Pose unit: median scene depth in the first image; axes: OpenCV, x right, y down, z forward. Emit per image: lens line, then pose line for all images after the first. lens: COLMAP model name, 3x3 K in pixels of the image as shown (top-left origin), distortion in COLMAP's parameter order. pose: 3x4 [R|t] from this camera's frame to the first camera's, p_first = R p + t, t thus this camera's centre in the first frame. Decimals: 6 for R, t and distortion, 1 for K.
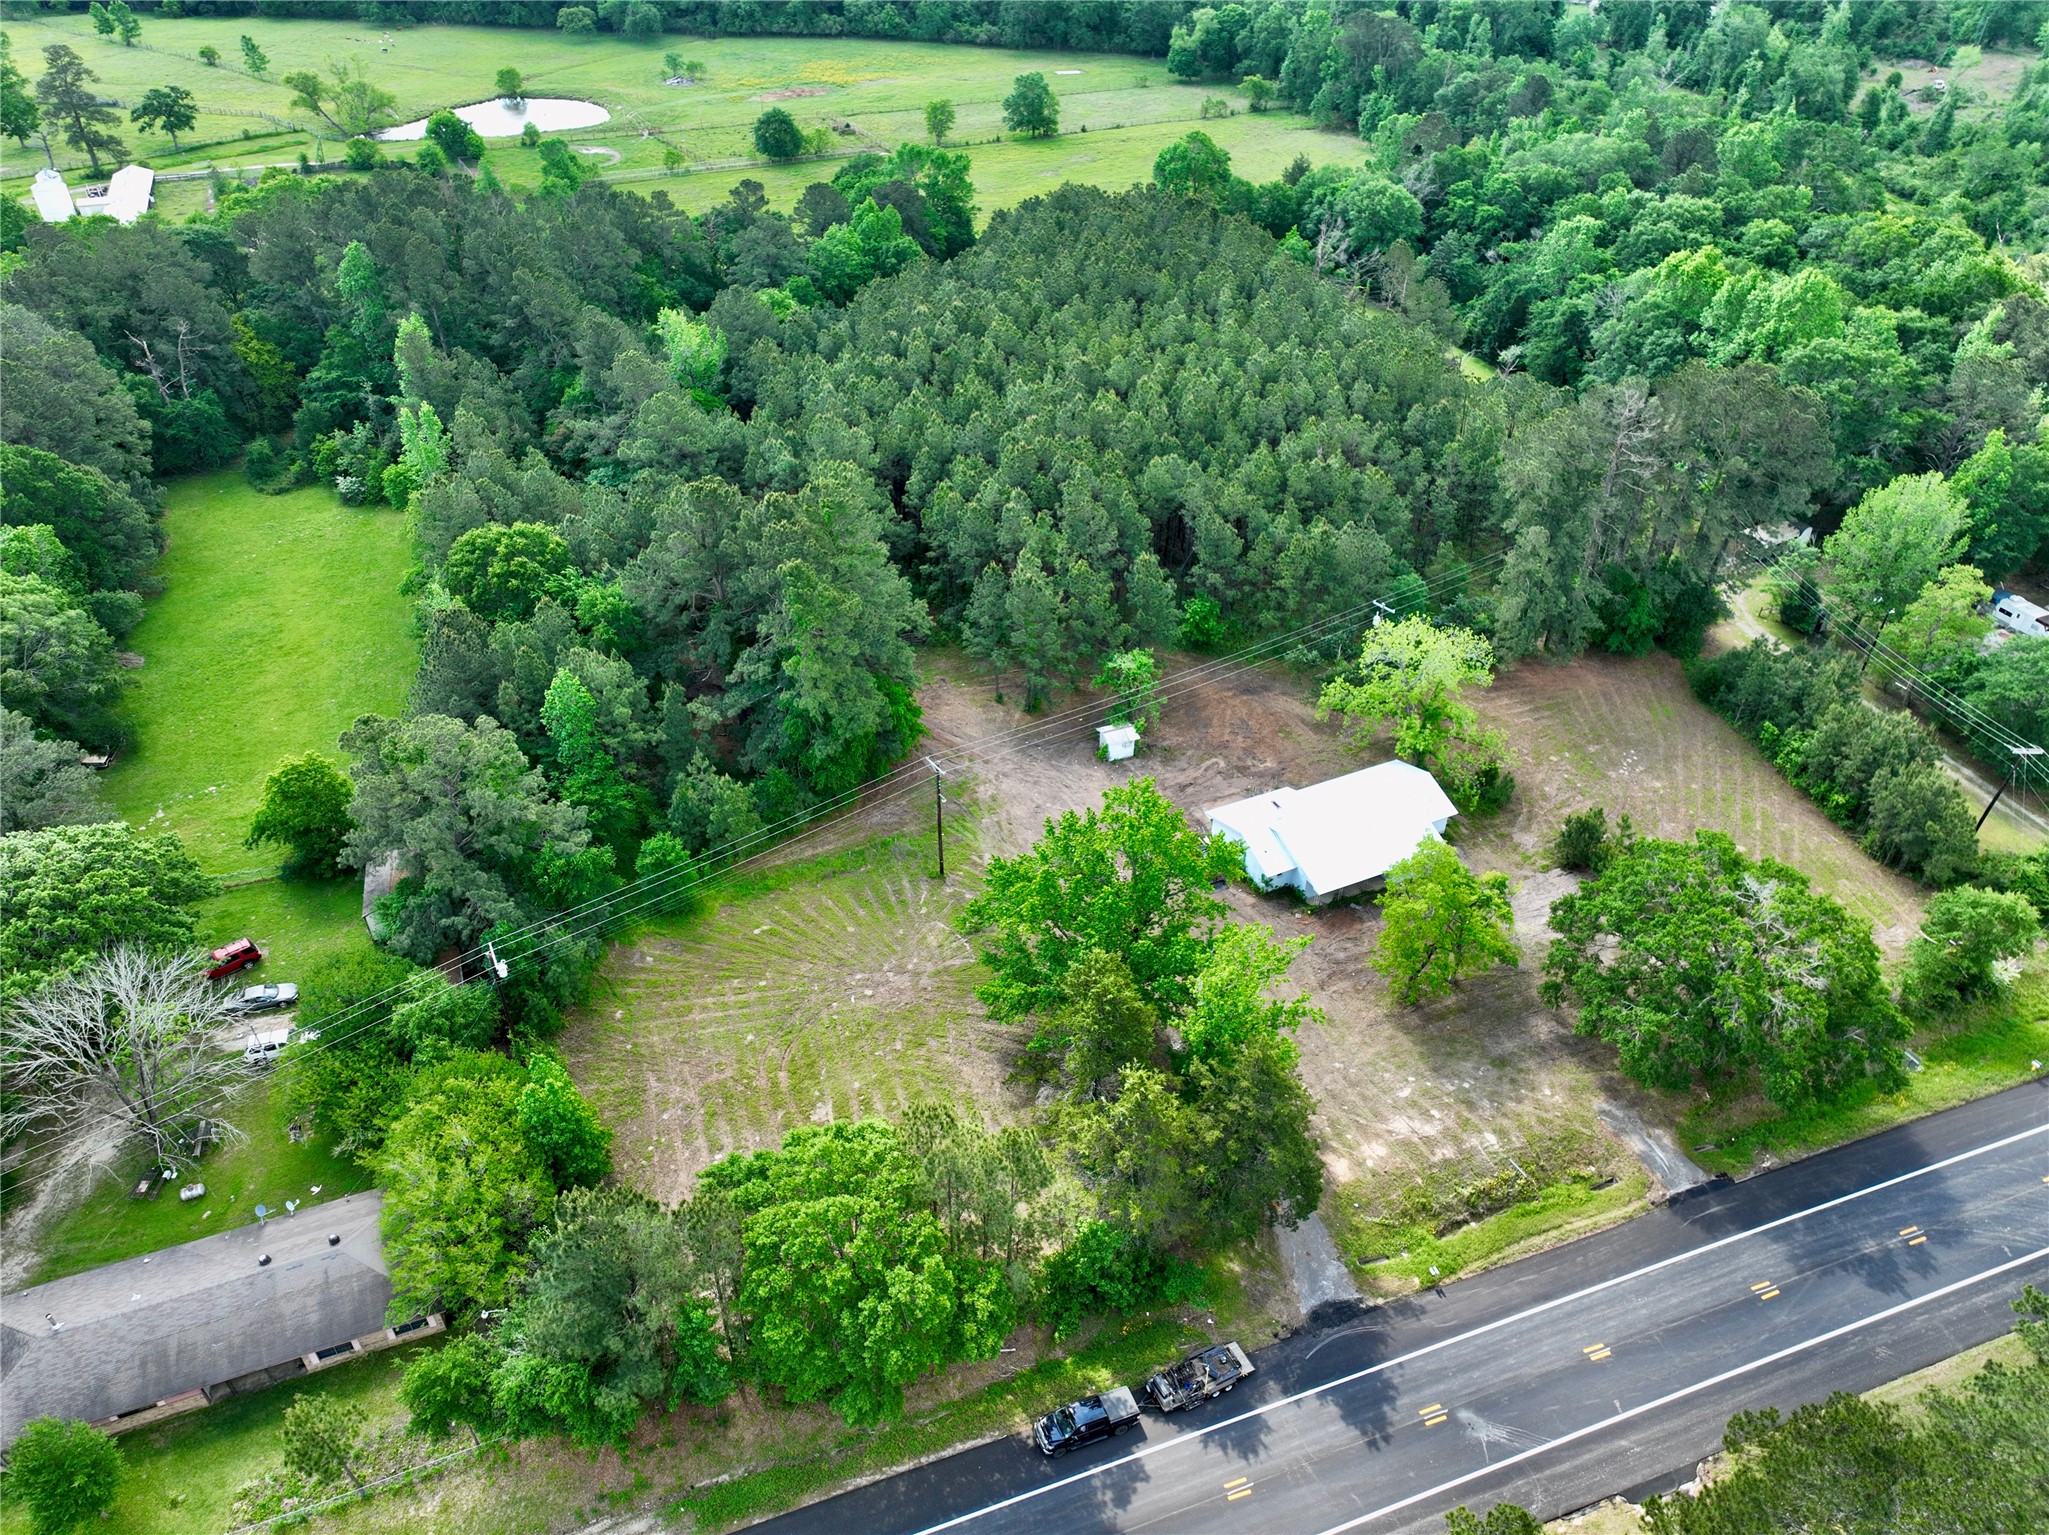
lens RADIAL K [[1443.3, 0, 1023.4], [0, 1443.3, 768.0], [0, 0, 1]] dist [-0.004637, 0.023941]
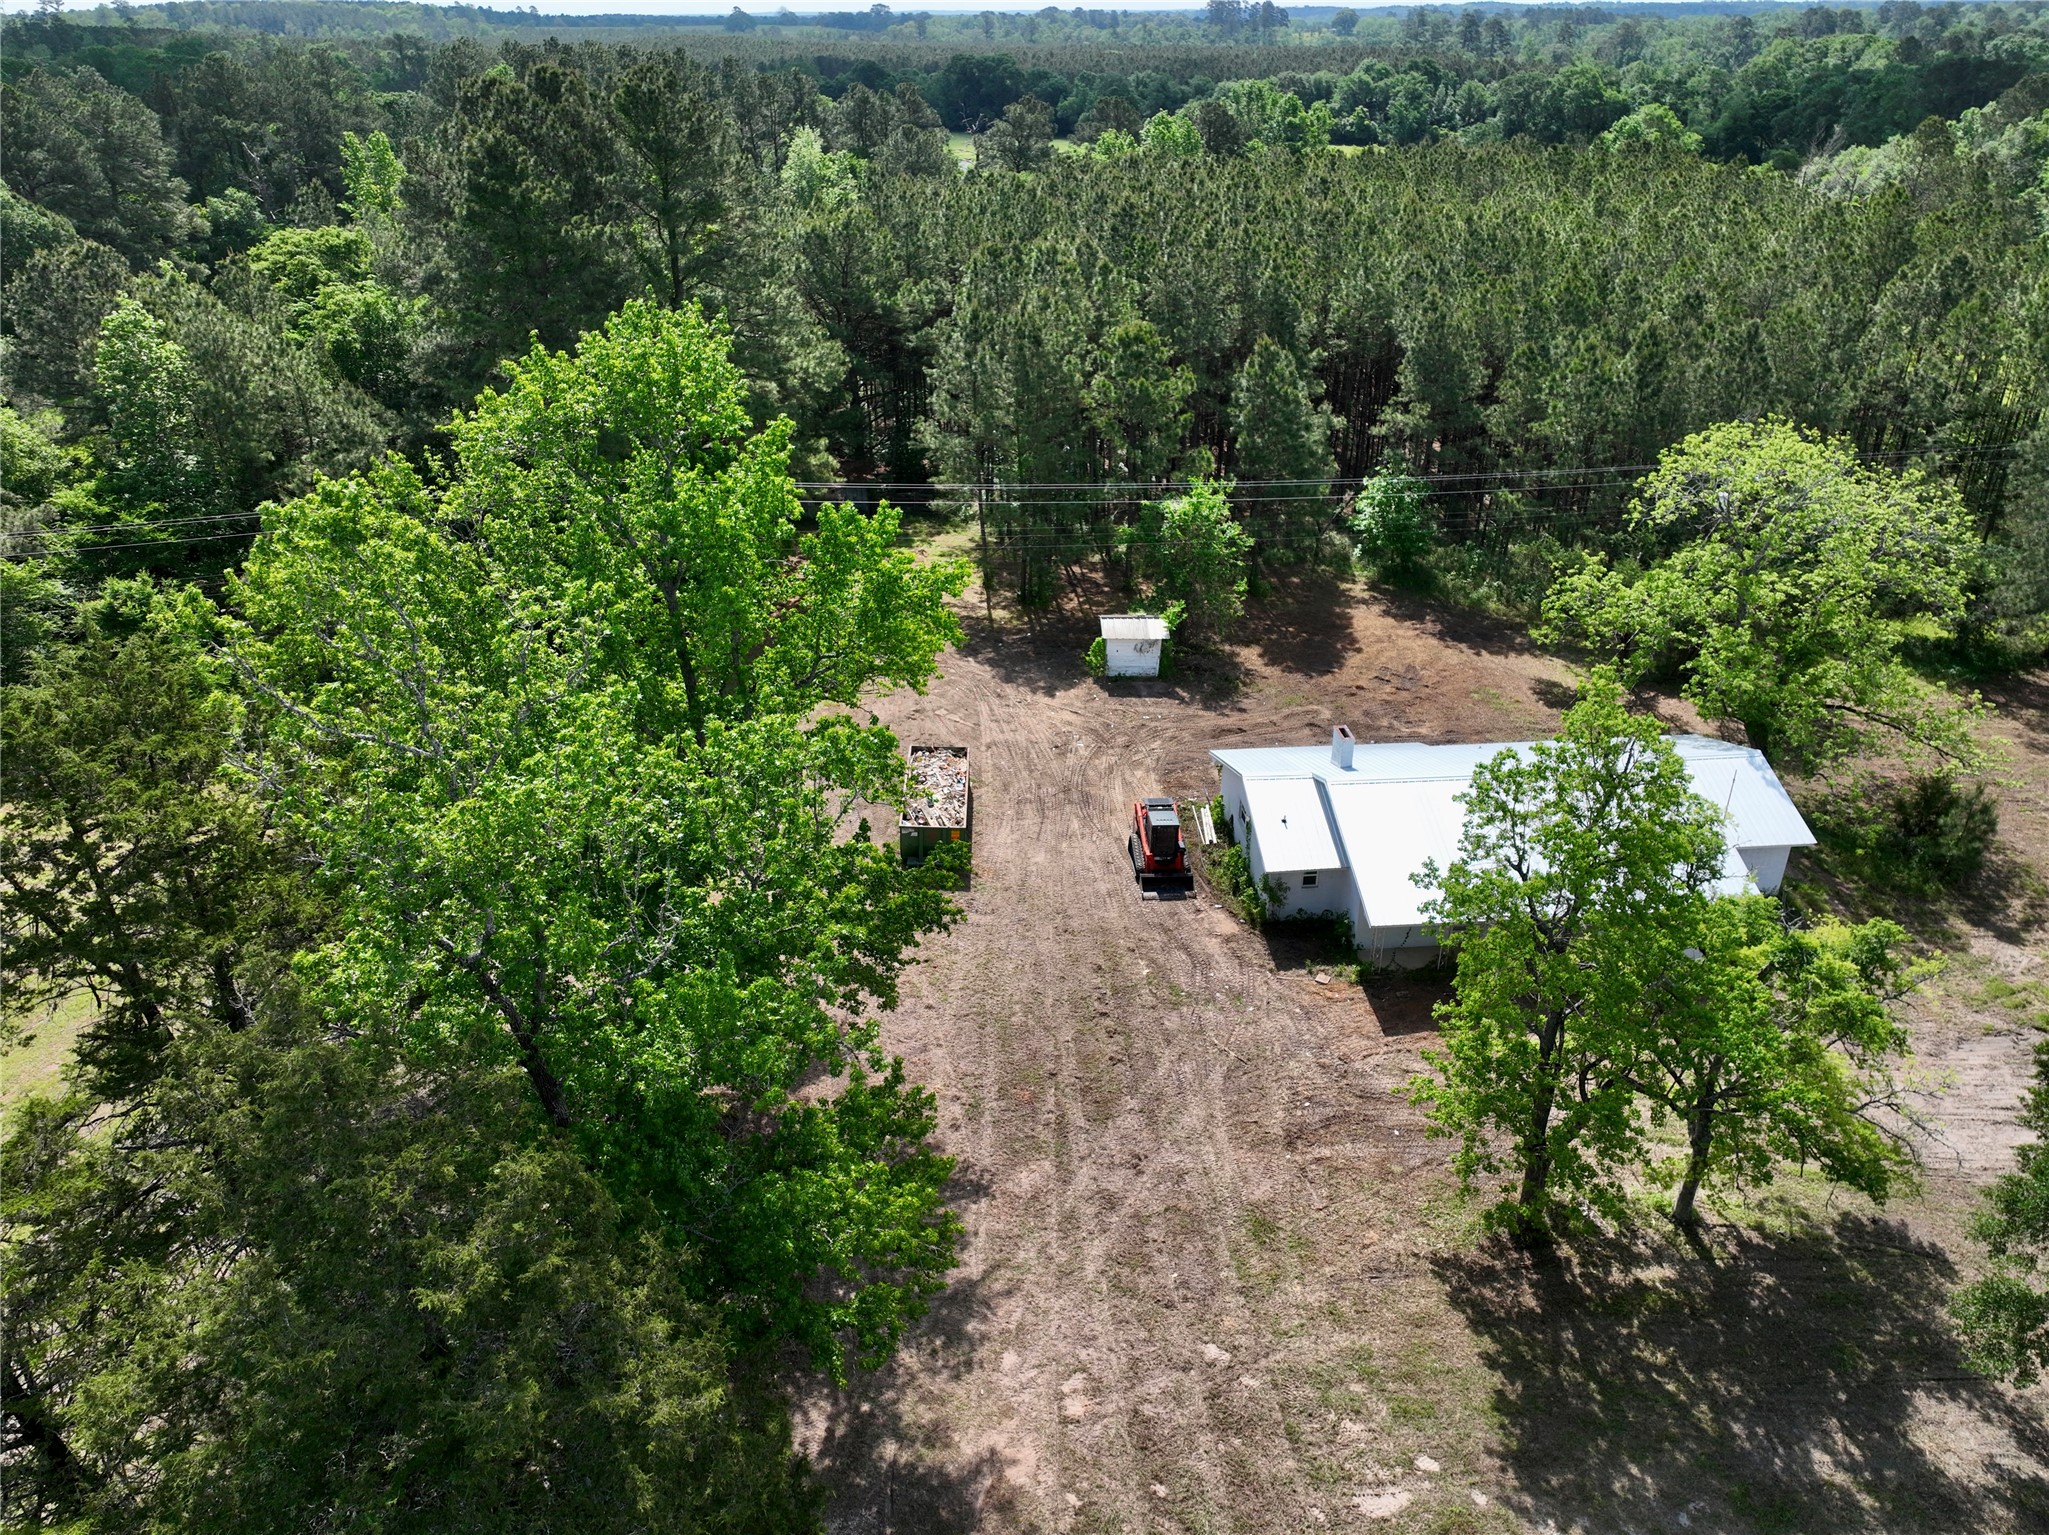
lens RADIAL K [[1444.9, 0, 1021.7], [0, 1444.9, 765.6], [0, 0, 1]] dist [-0.008696, 0.023373]
pose [[0.933505, 0.156319, -0.322696, 0.257686], [-0.206455, 0.970141, -0.127289, 0.125463], [0.293163, 0.185447, 0.937904, 0.644648]]
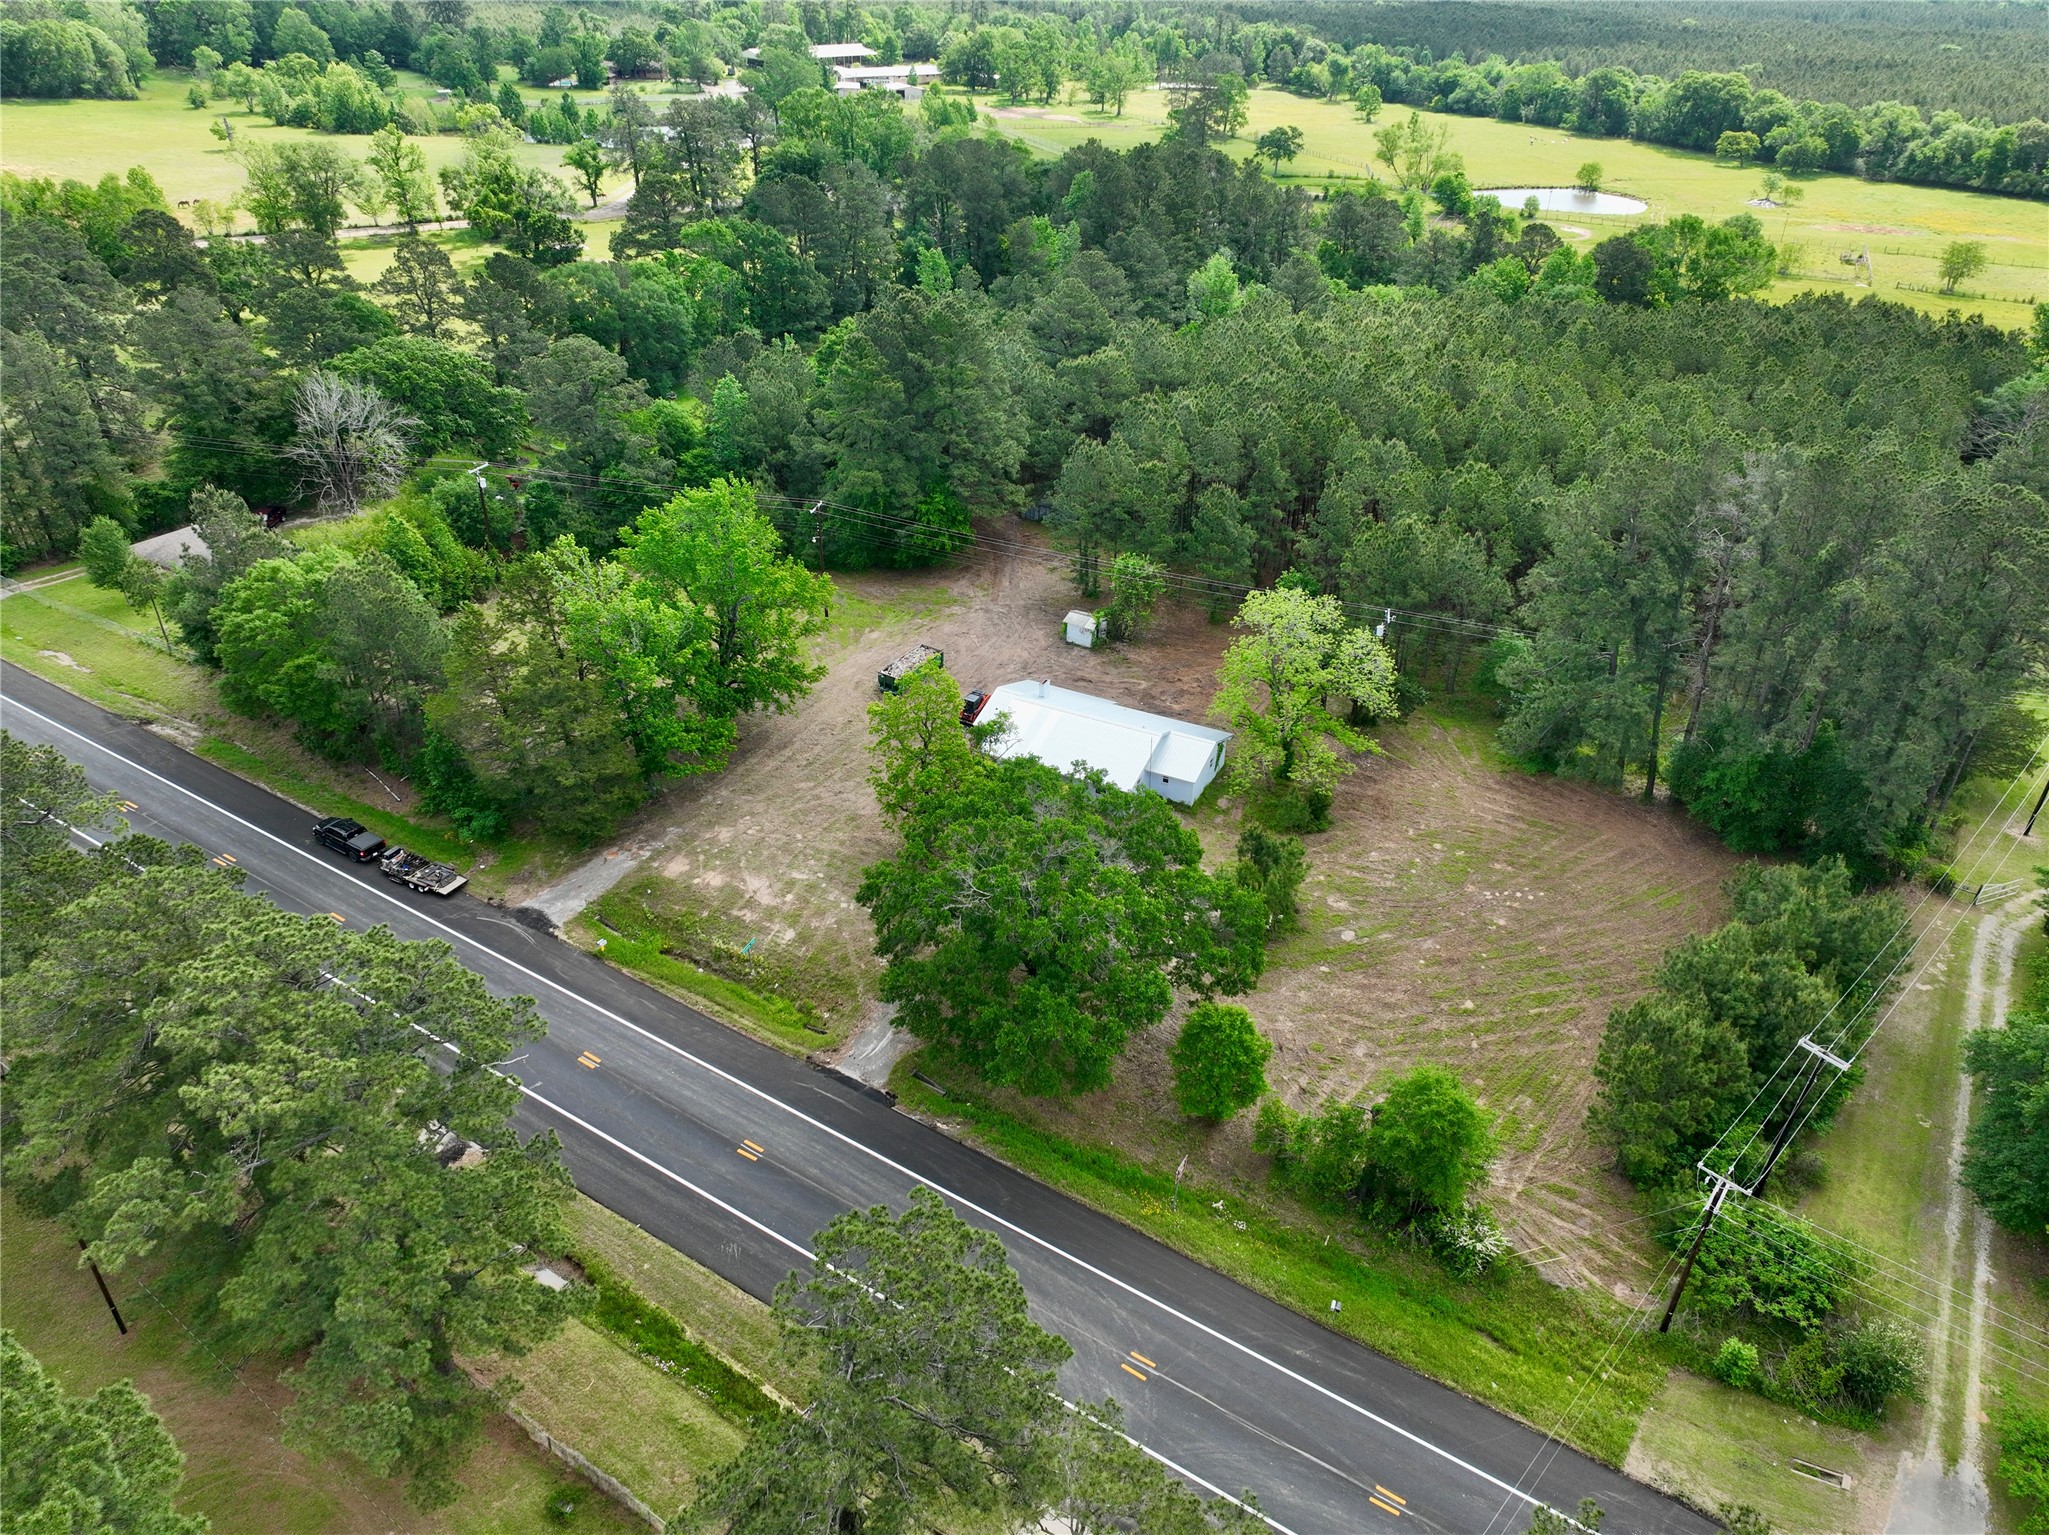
lens RADIAL K [[1438.7, 0, 1023.0], [0, 1438.7, 769.9], [0, 0, 1]] dist [0.005928, 0.009884]
pose [[0.602255, 0.413395, -0.682930, 0.977980], [-0.485150, 0.868907, 0.098133, -0.012933], [0.633970, 0.272222, 0.723863, 0.340316]]
